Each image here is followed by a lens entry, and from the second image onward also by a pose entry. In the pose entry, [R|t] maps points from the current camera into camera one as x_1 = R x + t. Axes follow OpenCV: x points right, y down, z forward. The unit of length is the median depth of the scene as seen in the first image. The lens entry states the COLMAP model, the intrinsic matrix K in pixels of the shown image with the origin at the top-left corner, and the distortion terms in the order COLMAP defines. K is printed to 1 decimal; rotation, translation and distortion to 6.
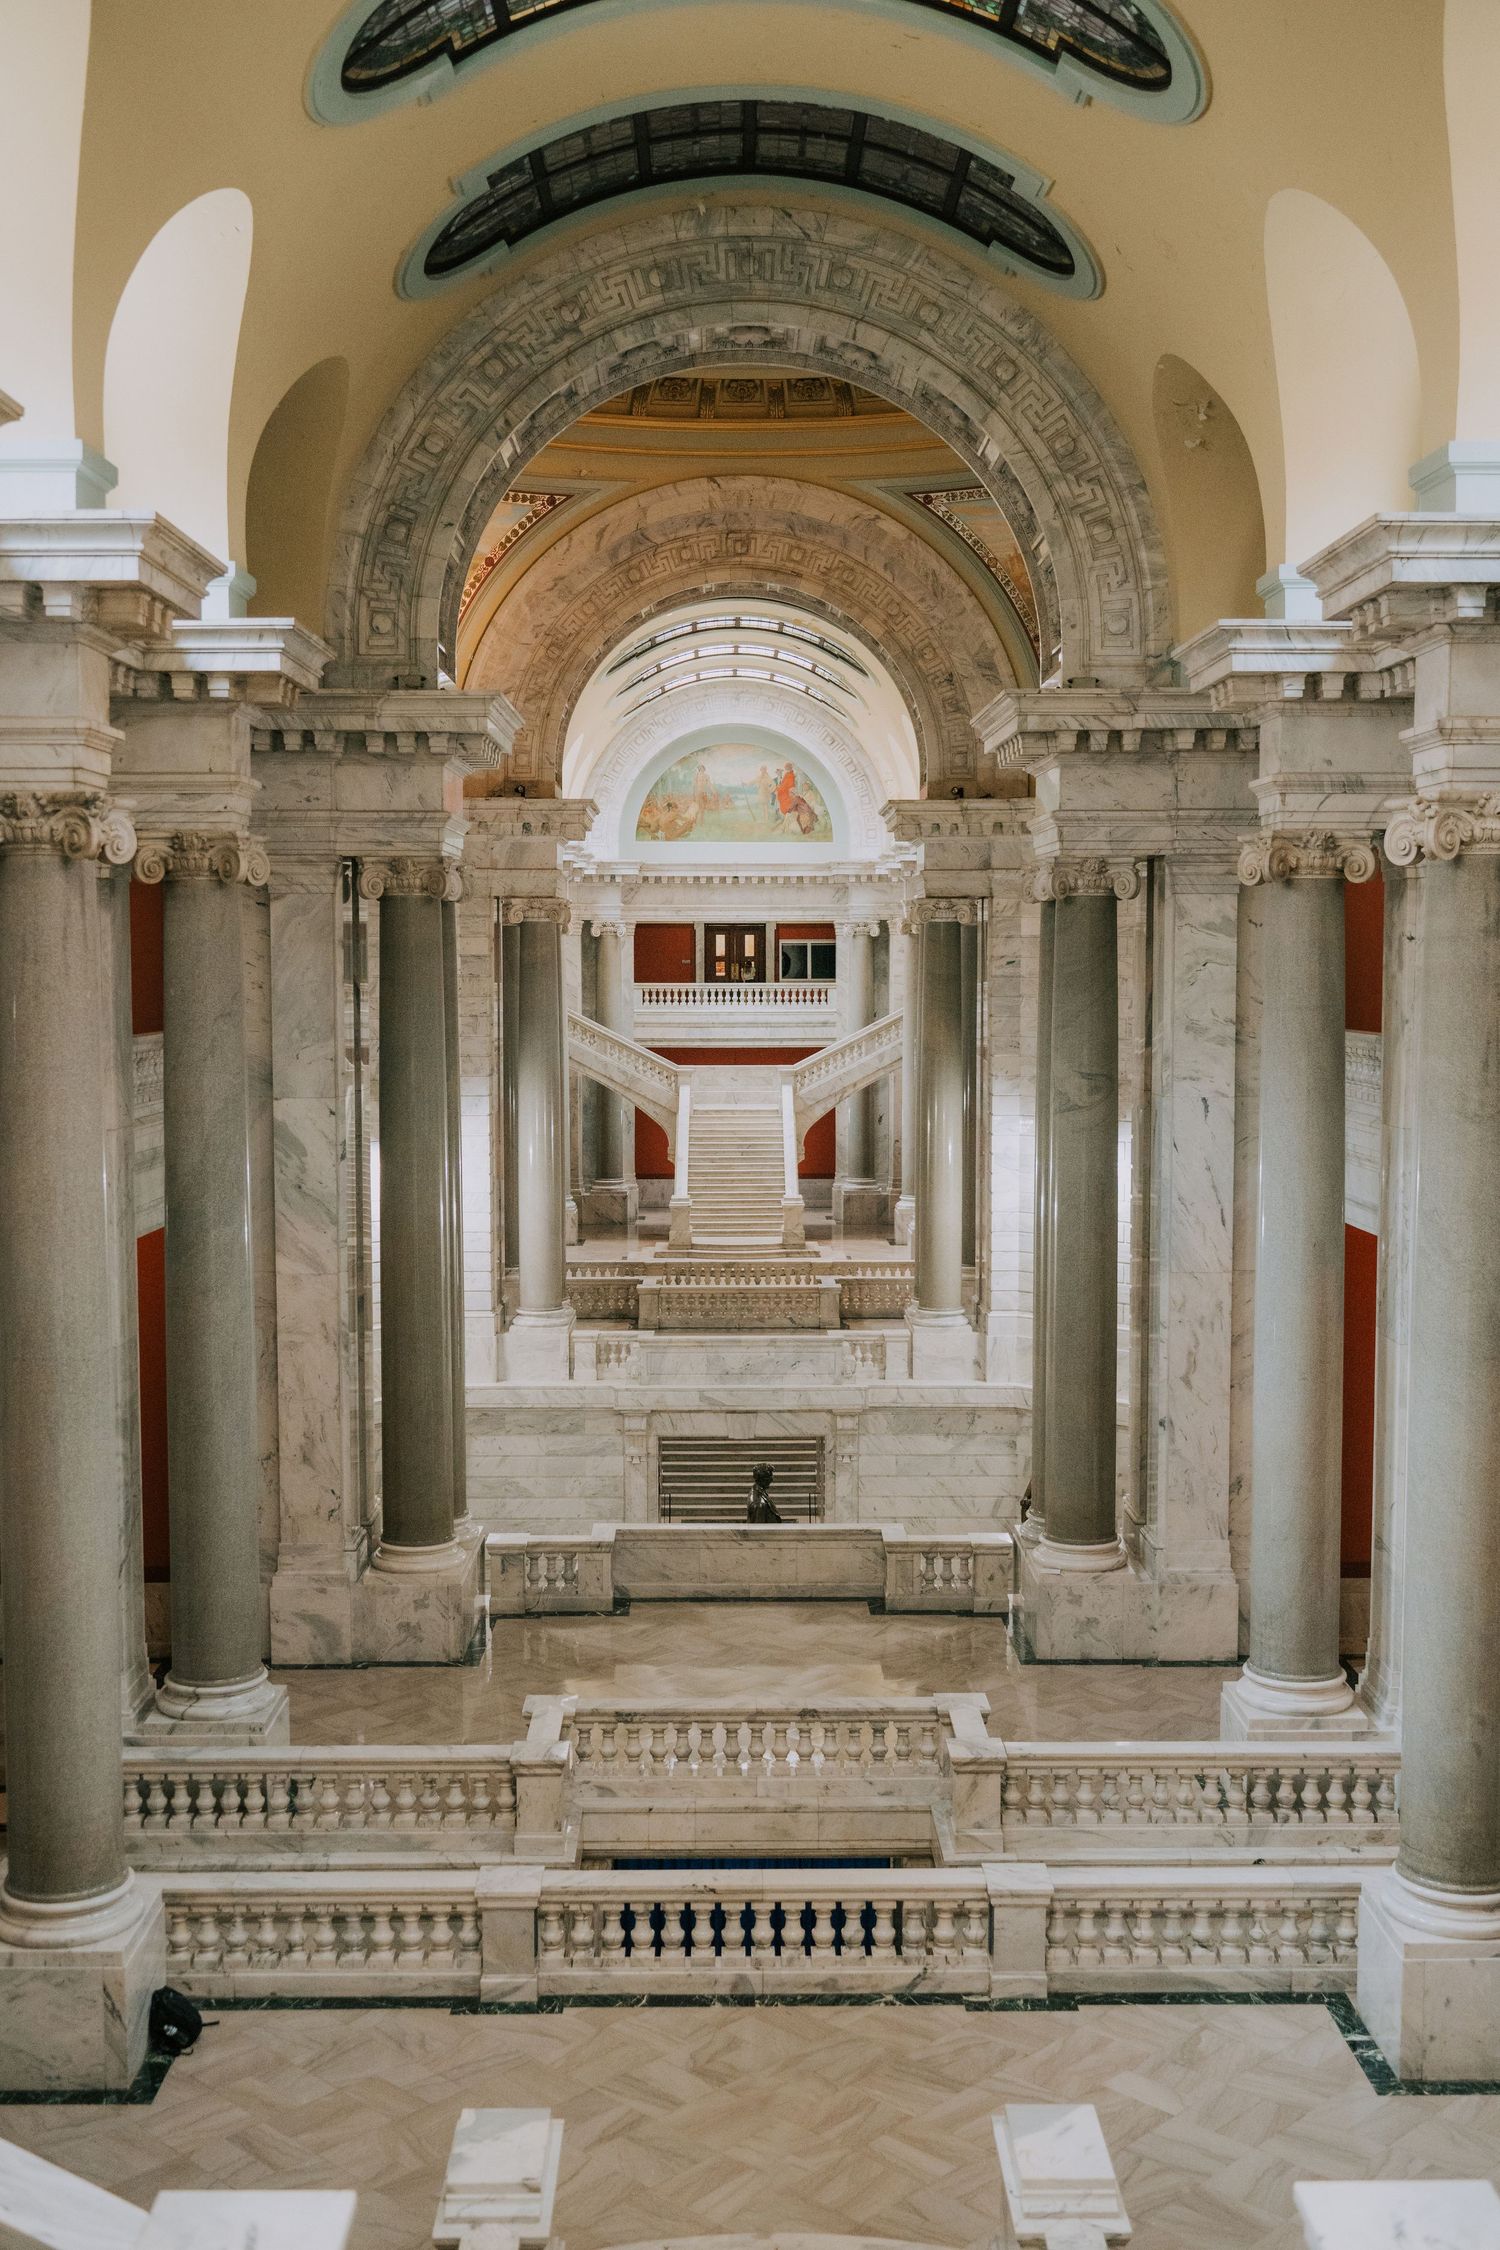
lens RADIAL K [[2312.9, 0, 699.2], [0, 2312.9, 1124.7], [0, 0, 1]] dist [0.008635, 0.000368]
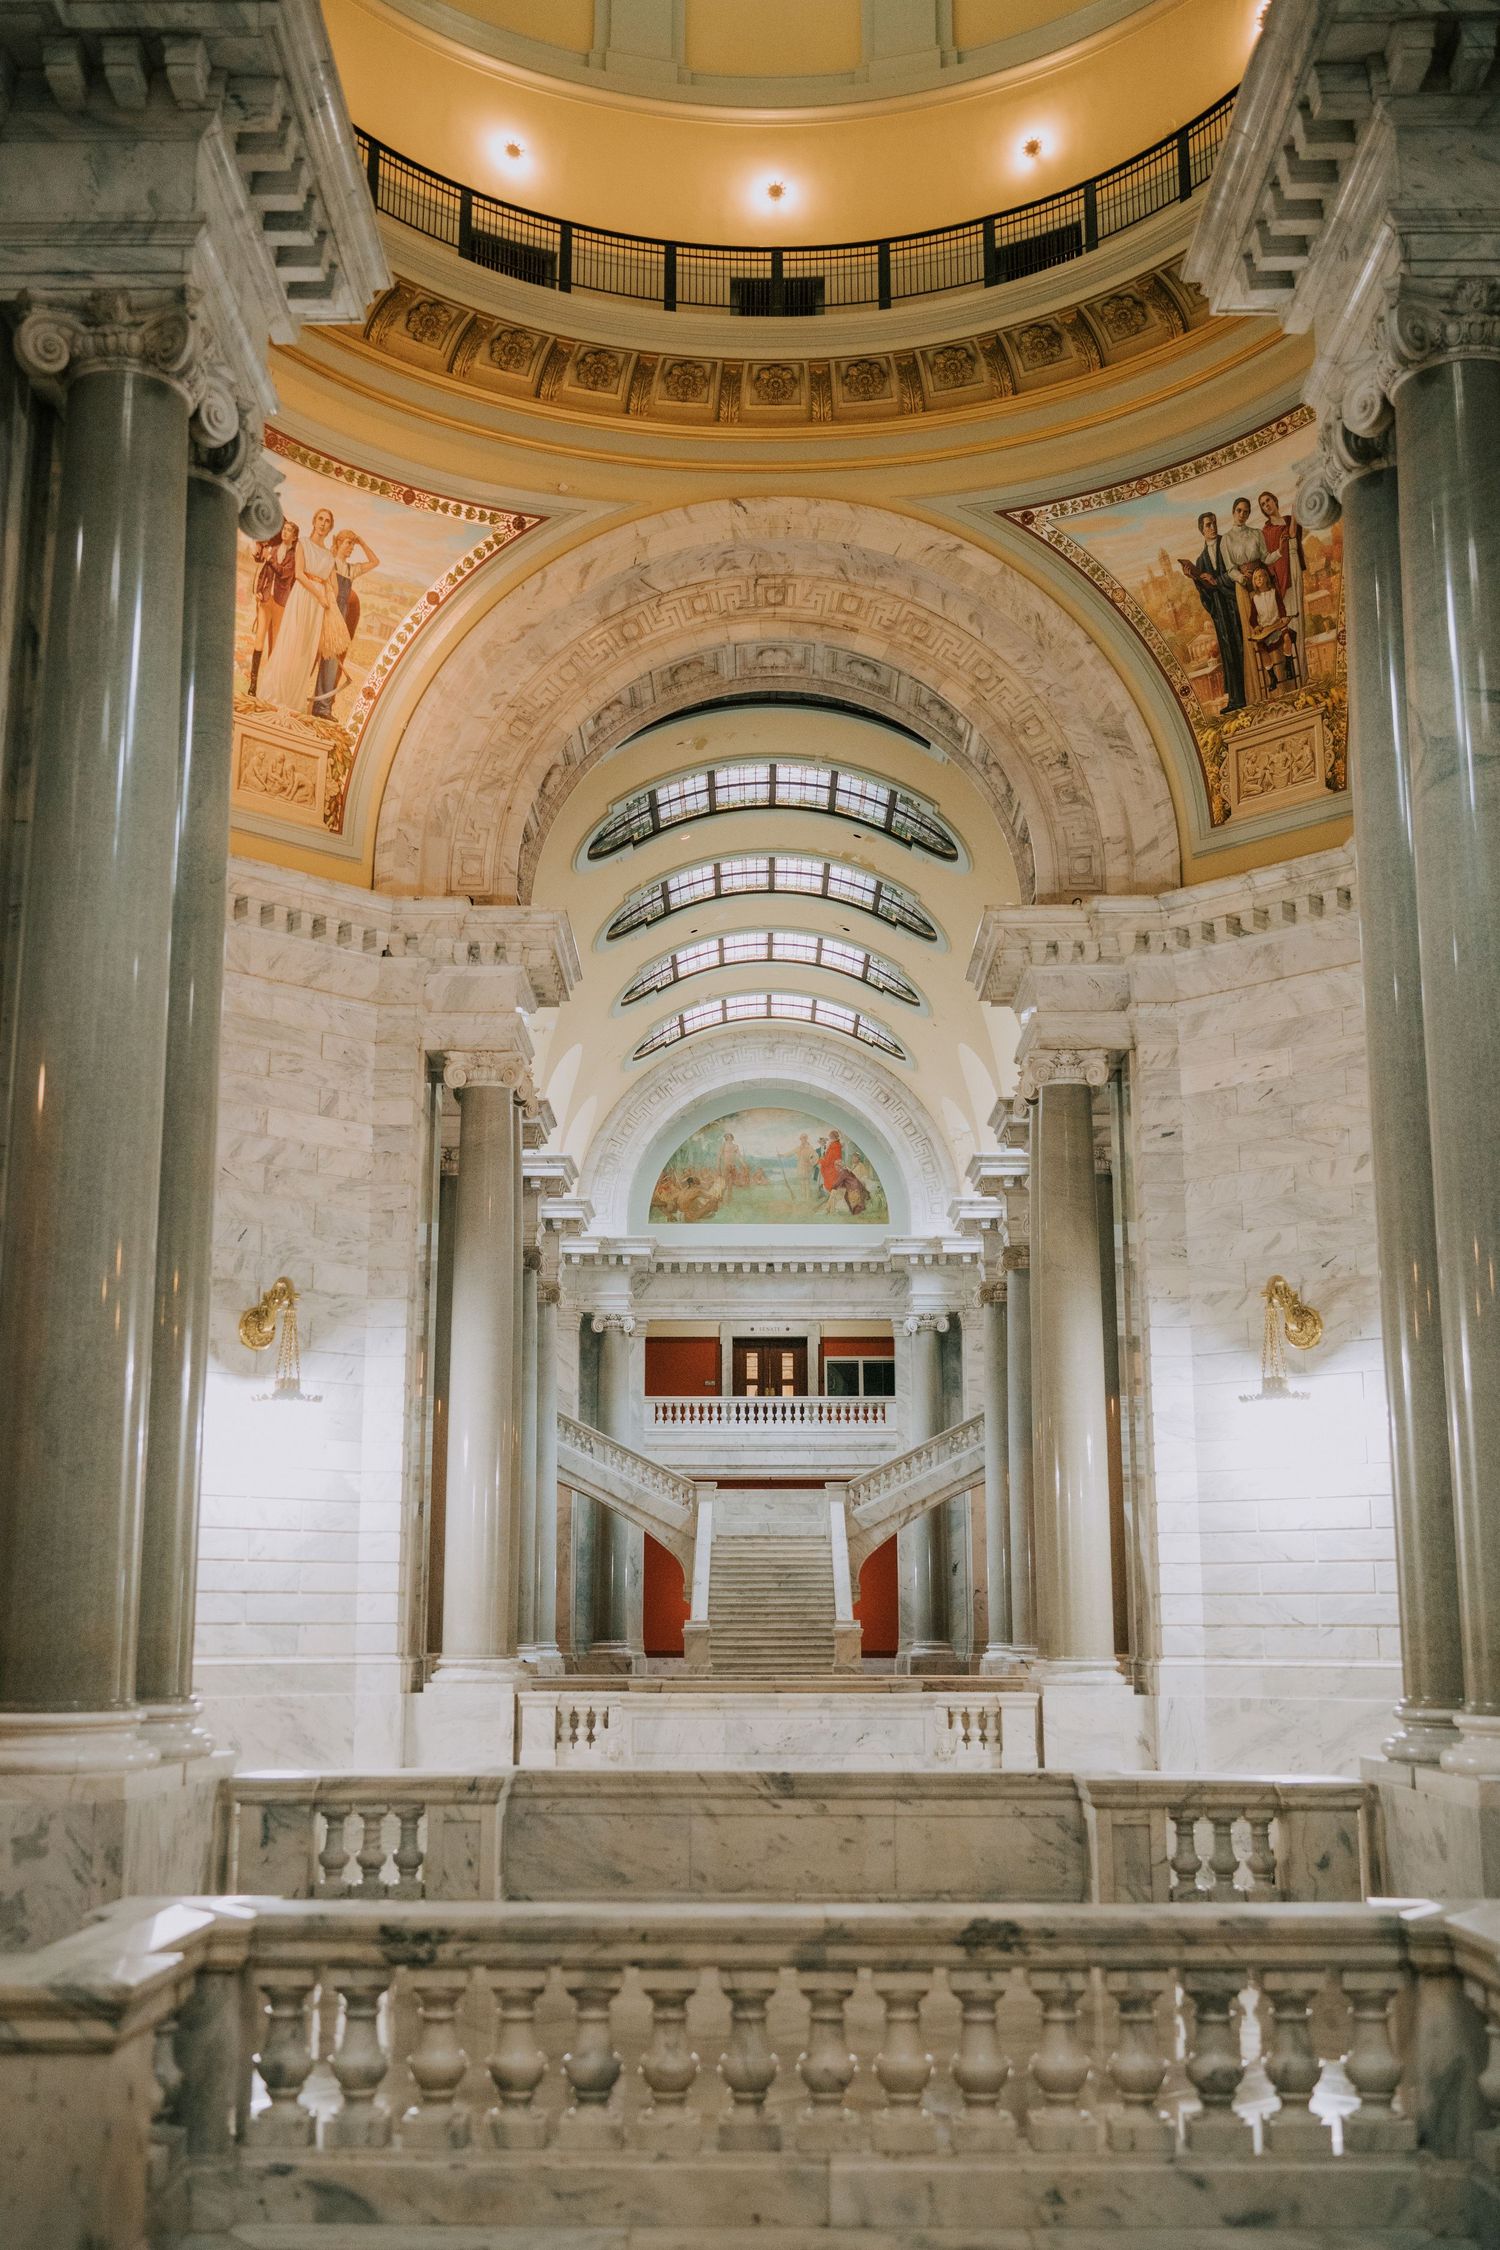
lens RADIAL K [[2312.9, 0, 699.2], [0, 2312.9, 1124.7], [0, 0, 1]] dist [0.008635, 0.000368]
pose [[0.999868, 0.002115, -0.016135, 0.006077], [-0.006494, 0.961007, -0.276447, 0.117457], [0.014921, 0.276515, 0.960894, 0.331068]]
